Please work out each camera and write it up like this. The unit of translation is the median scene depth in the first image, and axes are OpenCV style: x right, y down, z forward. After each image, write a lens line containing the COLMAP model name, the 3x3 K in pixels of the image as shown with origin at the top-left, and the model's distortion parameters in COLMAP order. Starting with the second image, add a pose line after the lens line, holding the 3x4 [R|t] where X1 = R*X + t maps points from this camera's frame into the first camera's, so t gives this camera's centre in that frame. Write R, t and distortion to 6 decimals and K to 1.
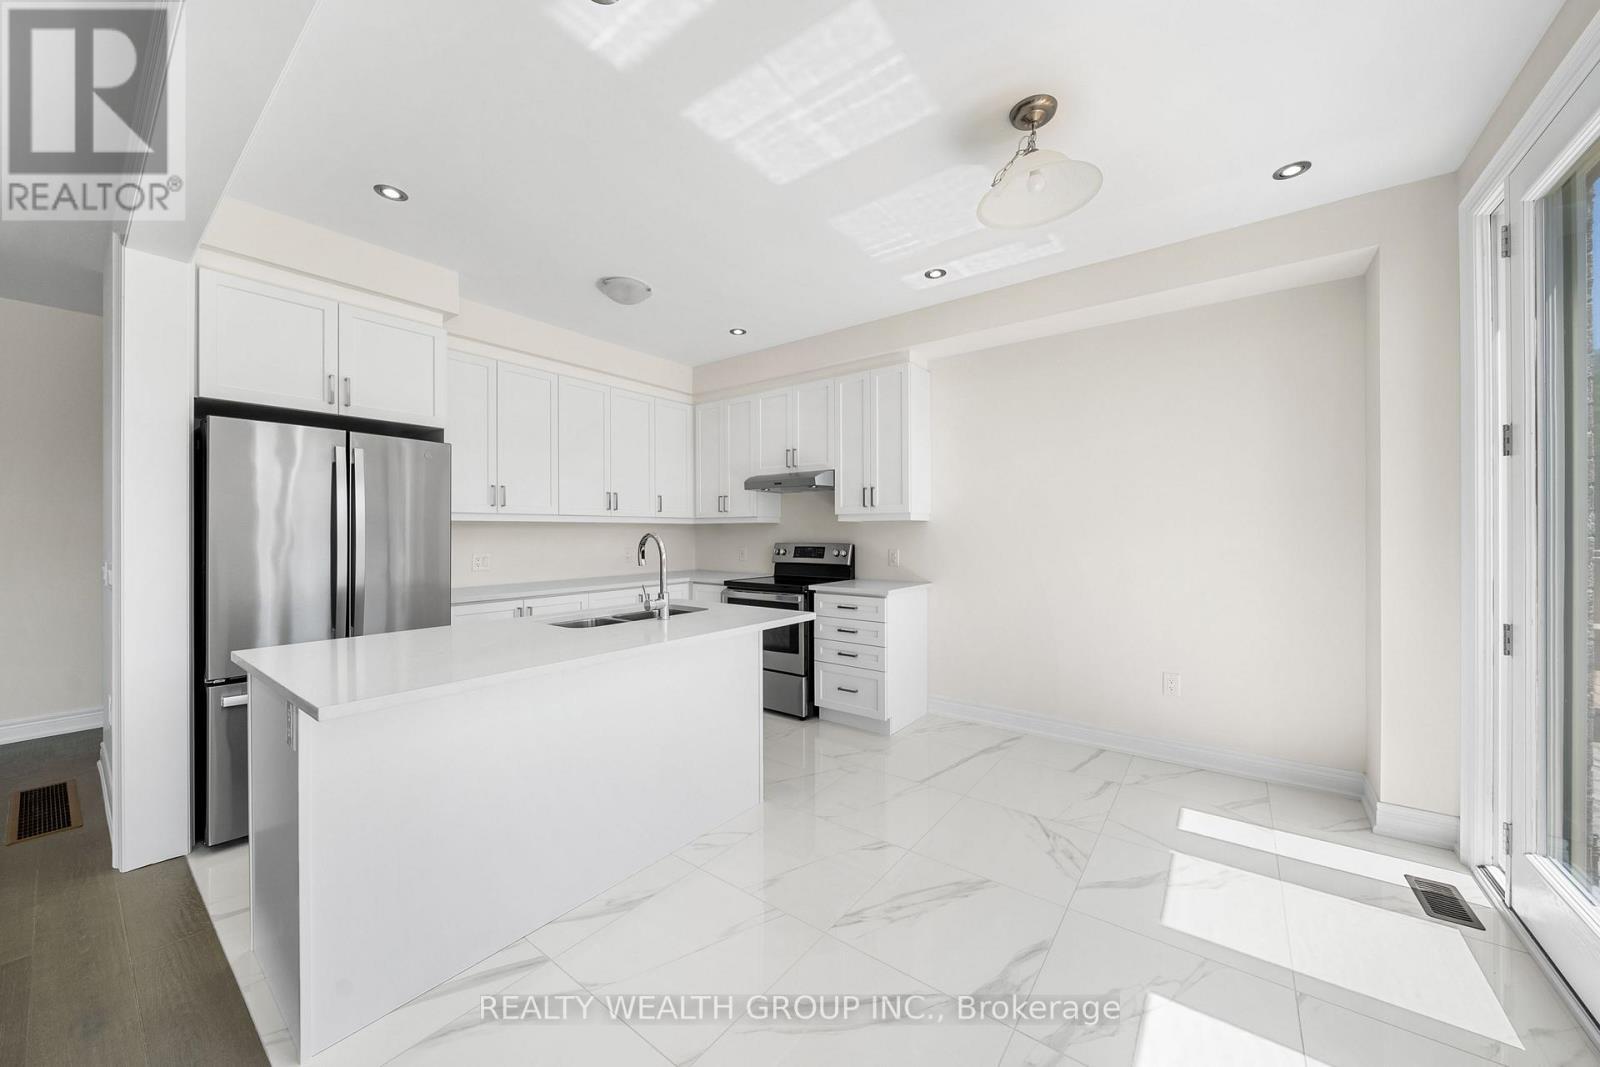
lens RADIAL K [[570.5, 0, 798.9], [0, 570.5, 532.0], [0, 0, 1]] dist [-0.014783, -0.000053]
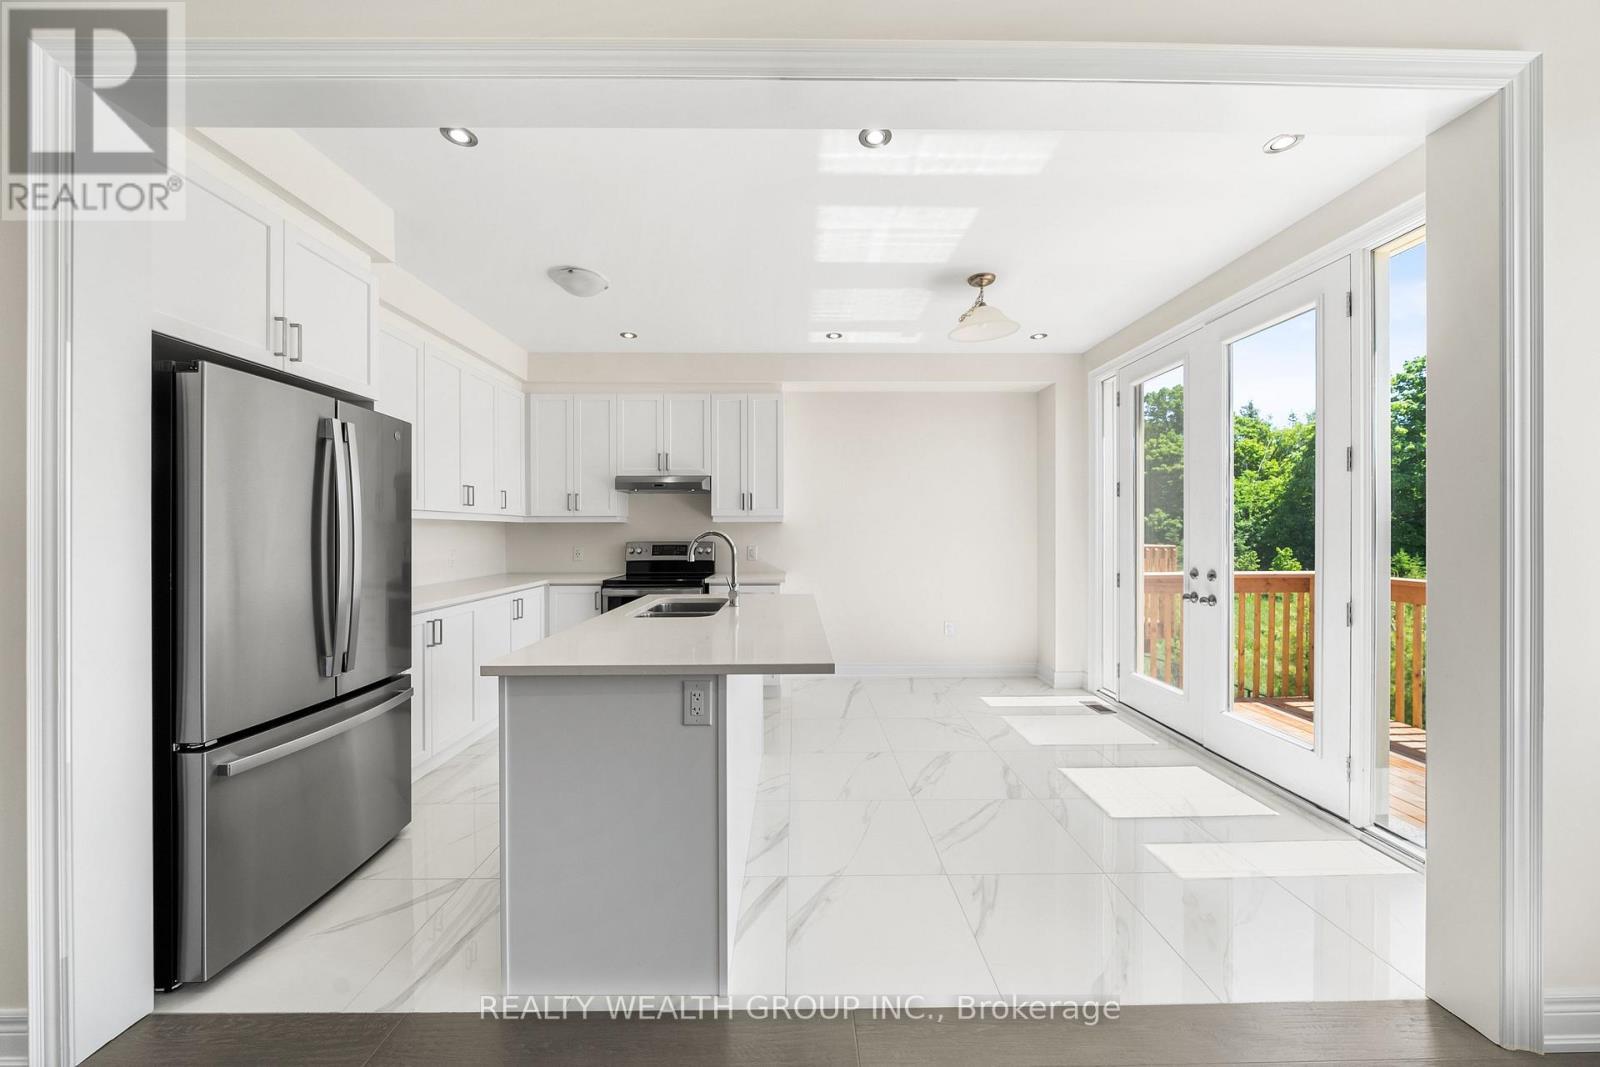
lens RADIAL K [[570.5, 0, 798.9], [0, 570.5, 532.0], [0, 0, 1]] dist [-0.014783, -0.000053]
pose [[0.788195, 0.001642, 0.615423, -0.520181], [-0.001203, 0.999999, -0.001128, 0.002320], [-0.615424, 0.000149, 0.788196, 0.003778]]
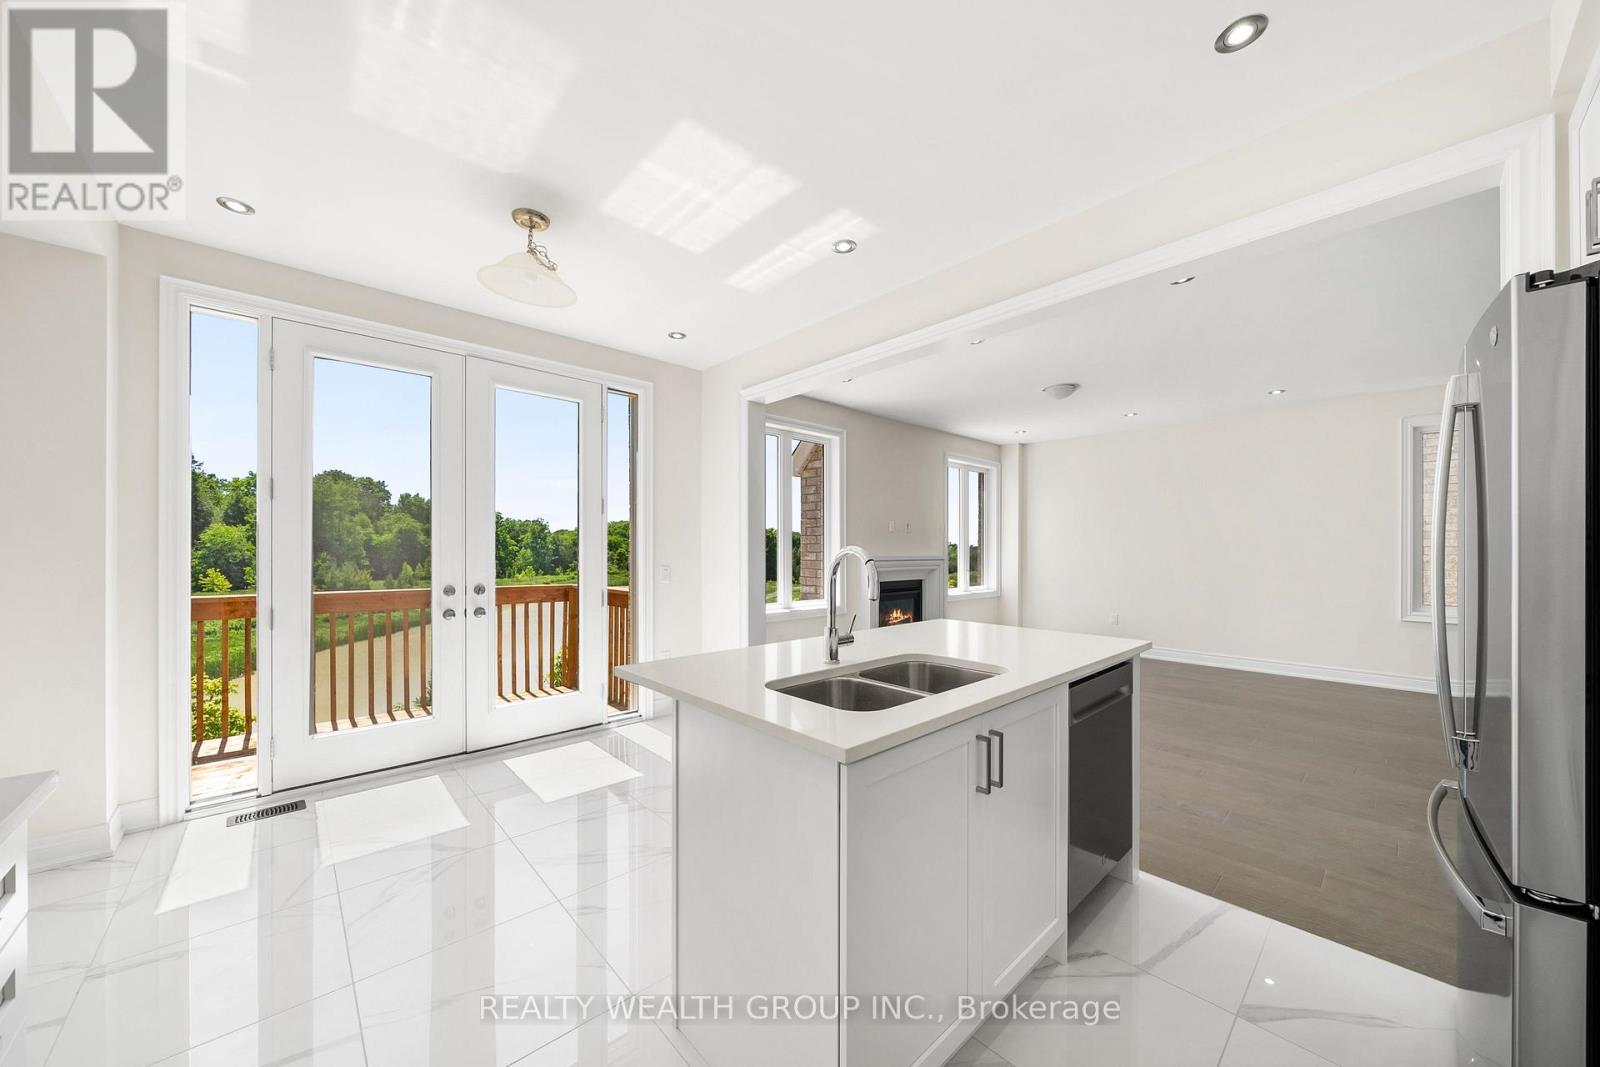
lens RADIAL K [[566.0, 0, 794.8], [0, 566.0, 539.1], [0, 0, 1]] dist [-0.005588, -0.000130]
pose [[-0.982383, 0.002249, 0.186863, -0.203609], [-0.000058, 0.999924, -0.012339, -0.004541], [-0.186876, -0.012132, -0.982309, 1.061695]]
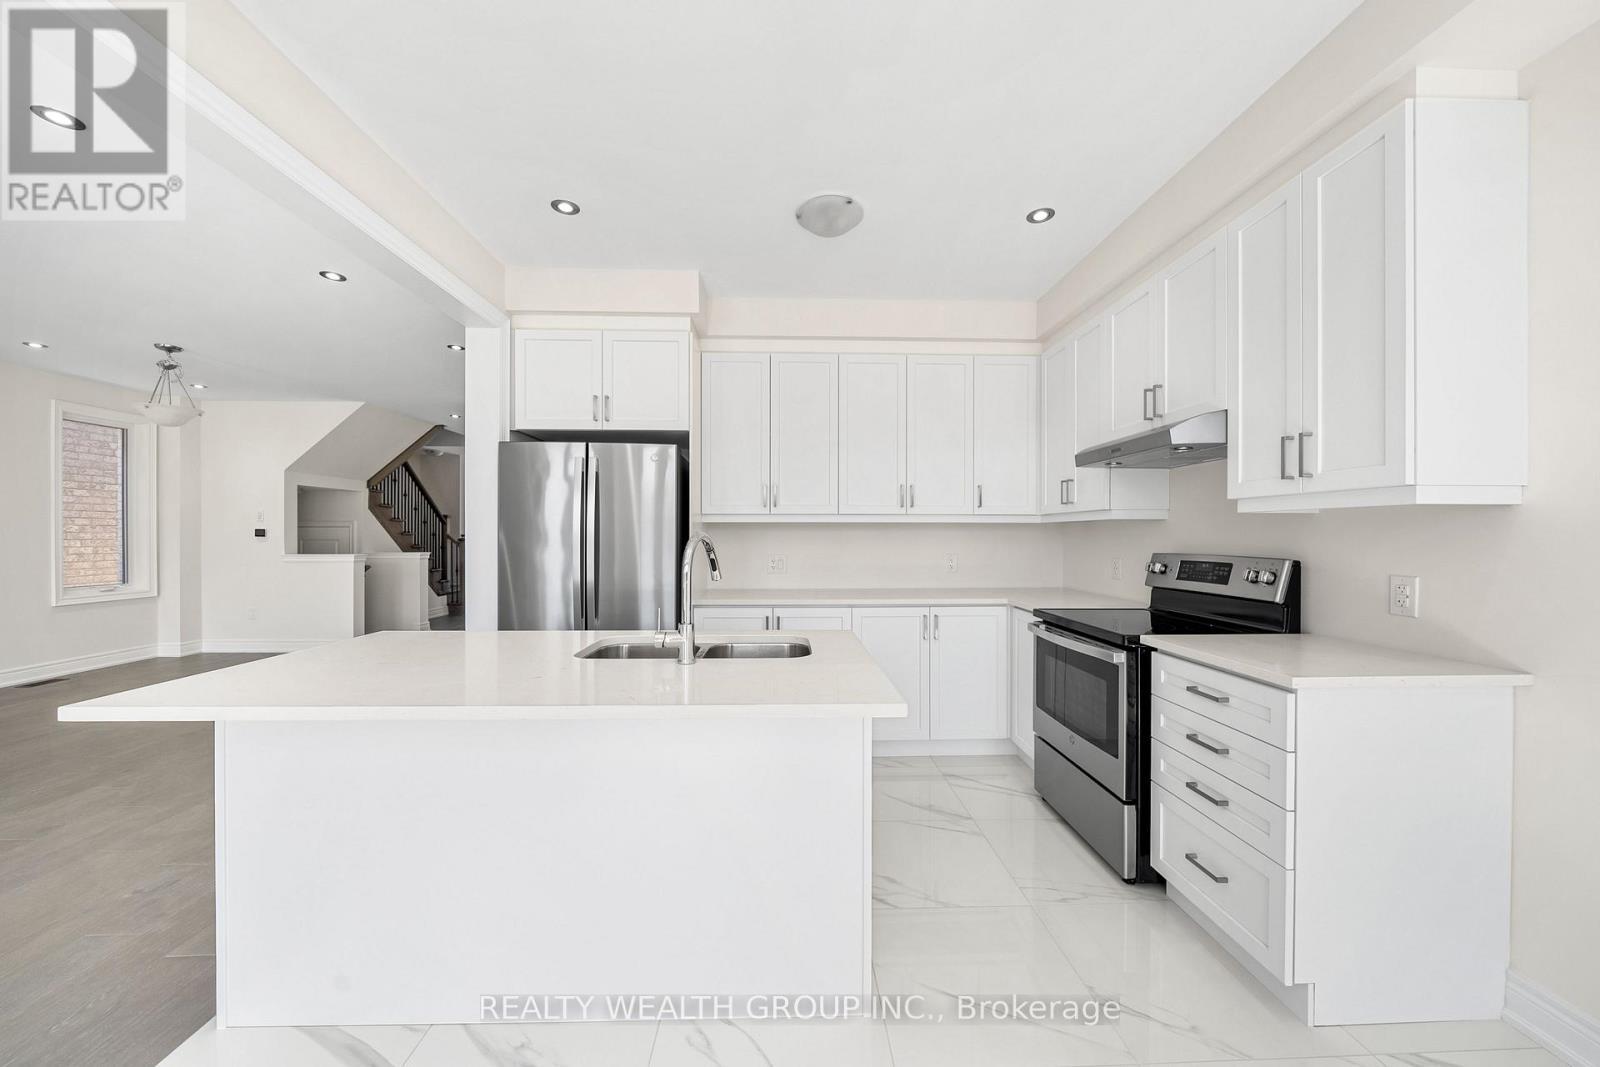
lens RADIAL K [[566.0, 0, 794.8], [0, 566.0, 539.1], [0, 0, 1]] dist [-0.005588, -0.000130]
pose [[0.629363, 0.007631, -0.777074, 0.219101], [-0.001993, 0.999964, 0.008206, 0.000956], [0.777109, -0.003615, 0.629356, 0.416560]]
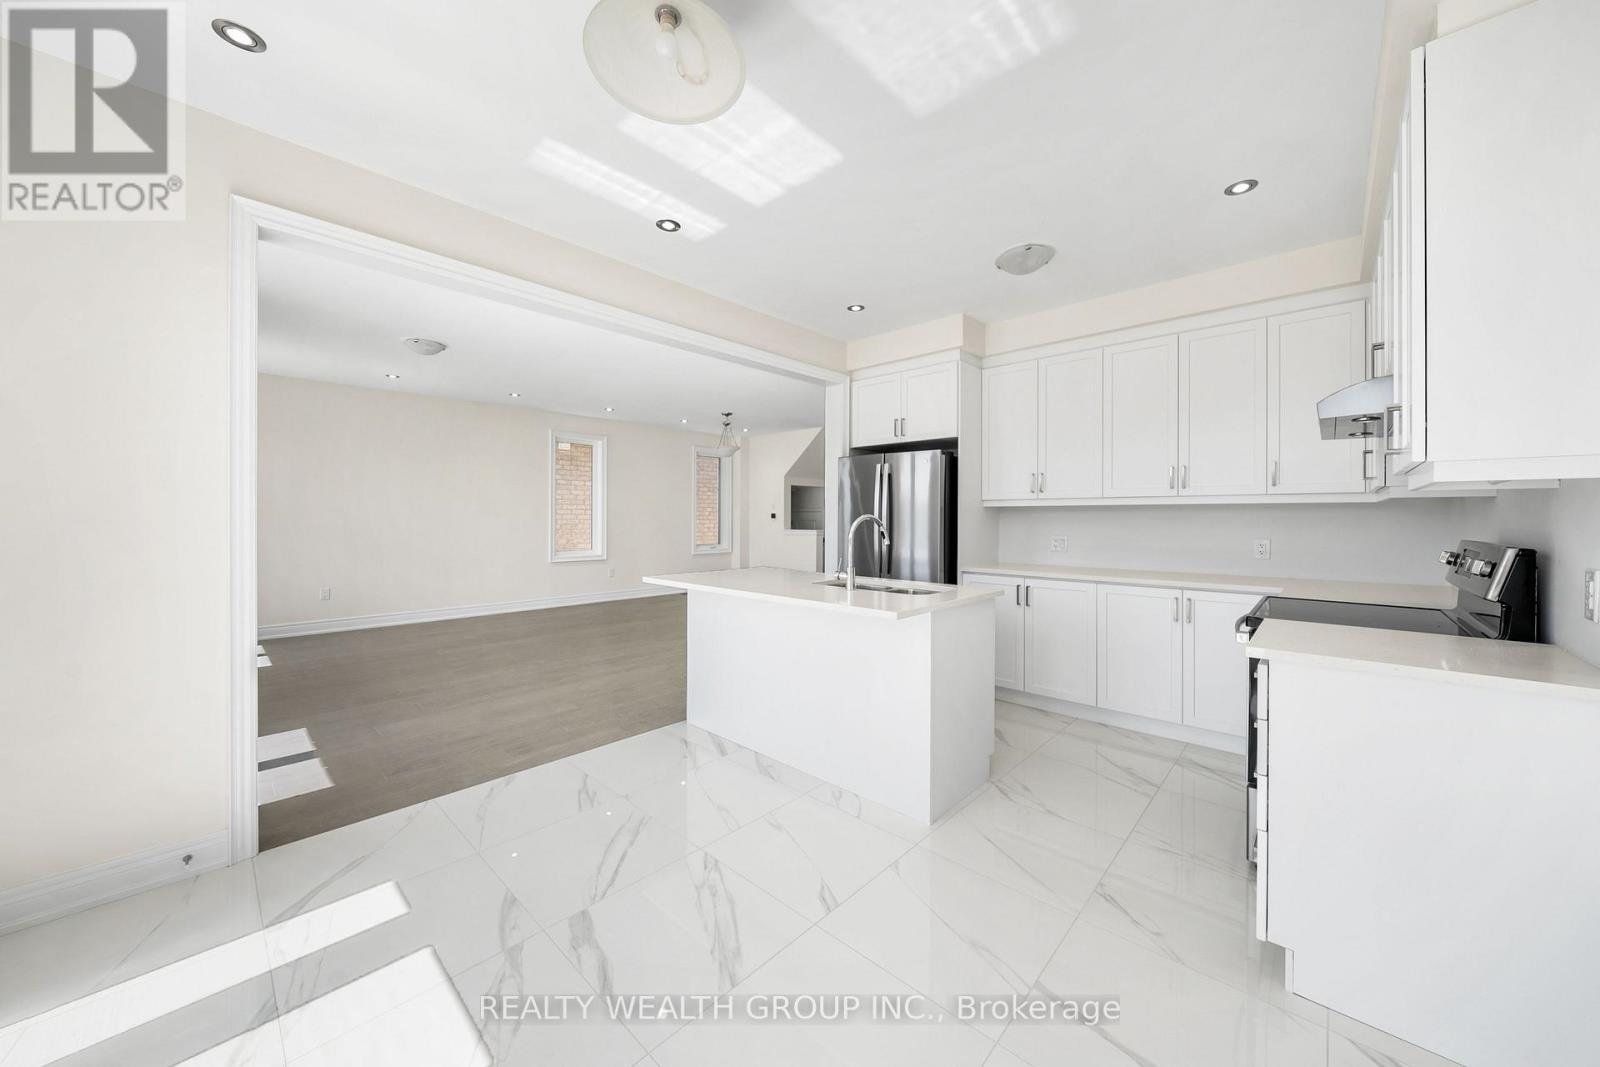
lens RADIAL K [[564.2, 0, 798.8], [0, 564.2, 515.8], [0, 0, 1]] dist [0.000083, -0.000020]
pose [[-0.101666, -0.001868, -0.994817, 0.568681], [-0.002802, 0.999995, -0.001591, 0.002754], [0.994815, 0.002626, -0.101670, 0.621320]]
